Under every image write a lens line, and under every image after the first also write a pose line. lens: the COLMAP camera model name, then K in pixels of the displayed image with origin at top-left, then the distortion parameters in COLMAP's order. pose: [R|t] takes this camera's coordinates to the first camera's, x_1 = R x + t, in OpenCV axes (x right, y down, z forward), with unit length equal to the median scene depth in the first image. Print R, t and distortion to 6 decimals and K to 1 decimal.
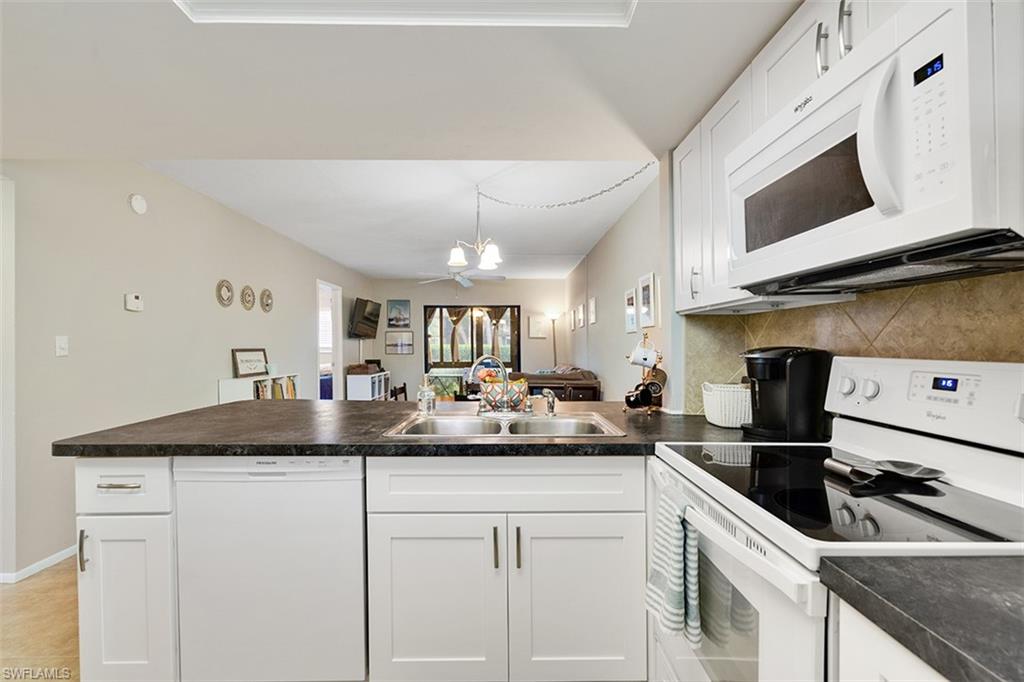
lens RADIAL K [[458.6, 0, 515.2], [0, 458.6, 347.6], [0, 0, 1]] dist [-0.008980, 0.002286]
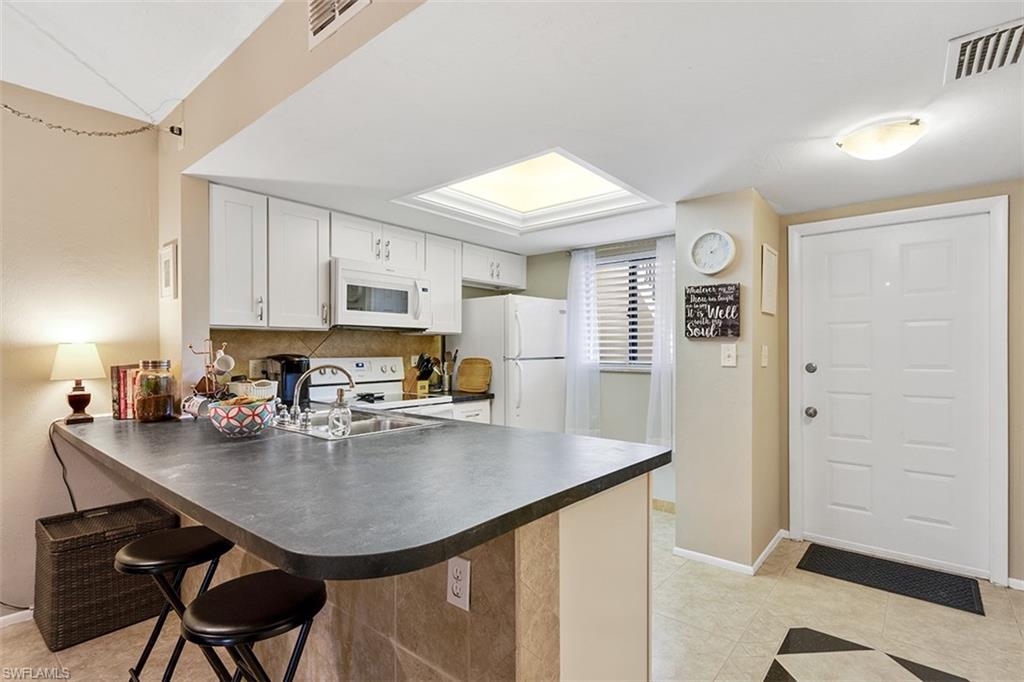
lens RADIAL K [[489.7, 0, 514.2], [0, 489.7, 349.3], [0, 0, 1]] dist [-0.002251, -0.000153]
pose [[-0.753356, 0.001937, 0.657610, -0.271857], [0.007420, 0.999957, 0.005555, -0.005118], [-0.657571, 0.009065, -0.753338, 0.381542]]
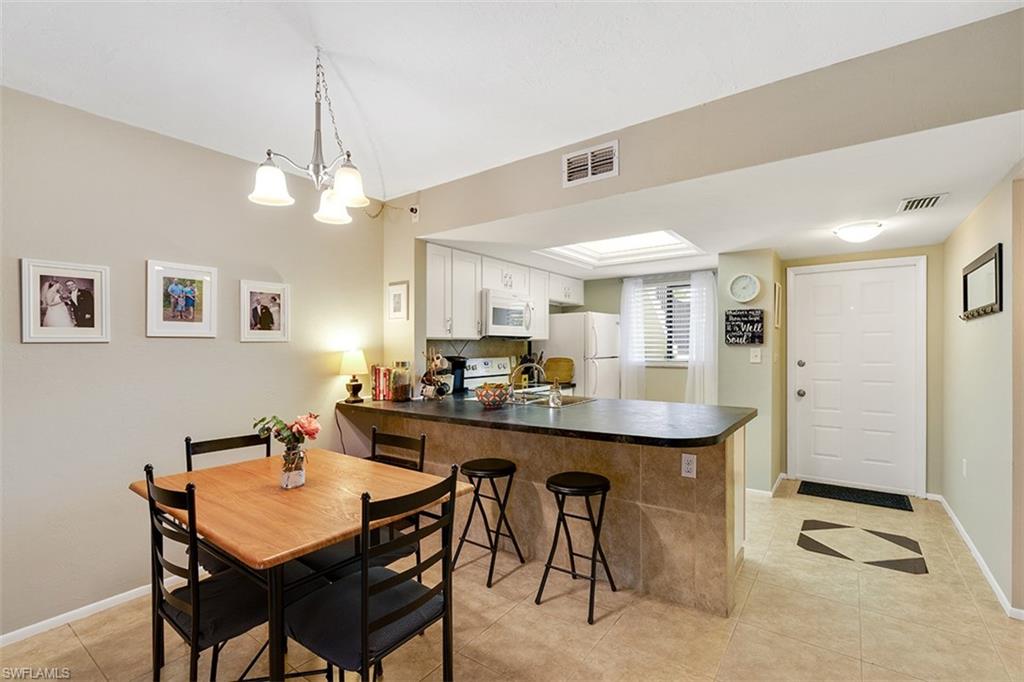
lens RADIAL K [[458.6, 0, 514.7], [0, 458.6, 350.9], [0, 0, 1]] dist [-0.008980, 0.002286]
pose [[-0.793989, 0.000375, 0.607932, -0.252334], [0.011124, 0.999841, 0.013912, -0.012826], [-0.607830, 0.017809, -0.793867, 0.576145]]
